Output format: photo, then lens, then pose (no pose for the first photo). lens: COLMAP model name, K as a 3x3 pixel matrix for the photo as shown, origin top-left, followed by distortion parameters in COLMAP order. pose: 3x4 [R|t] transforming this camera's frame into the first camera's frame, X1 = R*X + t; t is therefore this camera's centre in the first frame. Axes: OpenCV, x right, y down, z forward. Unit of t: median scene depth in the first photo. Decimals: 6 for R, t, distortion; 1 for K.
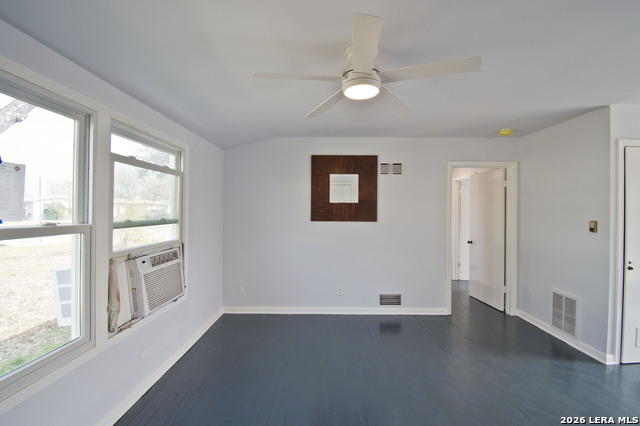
lens RADIAL K [[293.0, 0, 322.7], [0, 293.0, 203.8], [0, 0, 1]] dist [-0.000573, -0.000219]
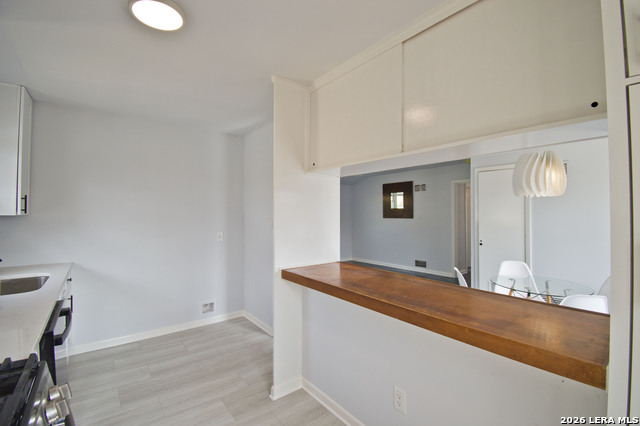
lens RADIAL K [[281.0, 0, 320.0], [0, 281.0, 213.0], [0, 0, 1]] dist [-0.000253, -0.000066]
pose [[0.620490, -0.012467, -0.784115, 1.177426], [0.022580, 0.999743, 0.001973, 0.011141], [0.783889, -0.018929, 0.620612, -0.495422]]
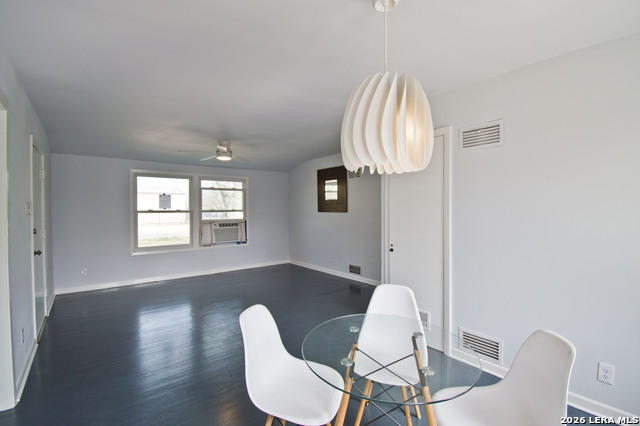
lens RADIAL K [[287.4, 0, 323.5], [0, 287.4, 211.3], [0, 0, 1]] dist [-0.000540, -0.000310]
pose [[0.634005, -0.000278, -0.773329, 1.189205], [0.025322, 0.999471, 0.020401, 0.023545], [0.772914, -0.032517, 0.633677, 0.042050]]
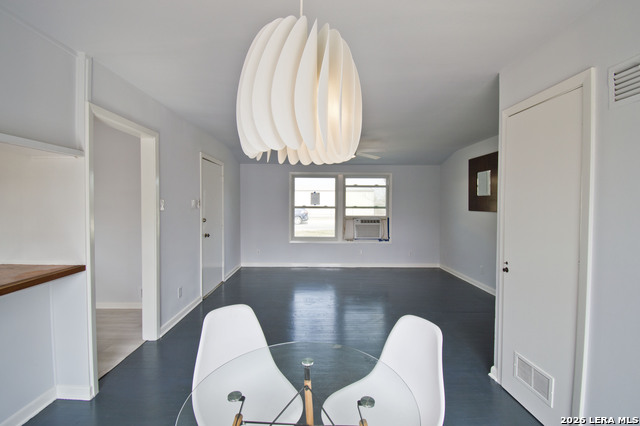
lens RADIAL K [[287.4, 0, 323.5], [0, 287.4, 211.3], [0, 0, 1]] dist [-0.000540, -0.000310]
pose [[0.033192, 0.019357, -0.999262, 1.217527], [0.016743, 0.999661, 0.019921, 0.024784], [0.999309, -0.017392, 0.032857, 0.322813]]
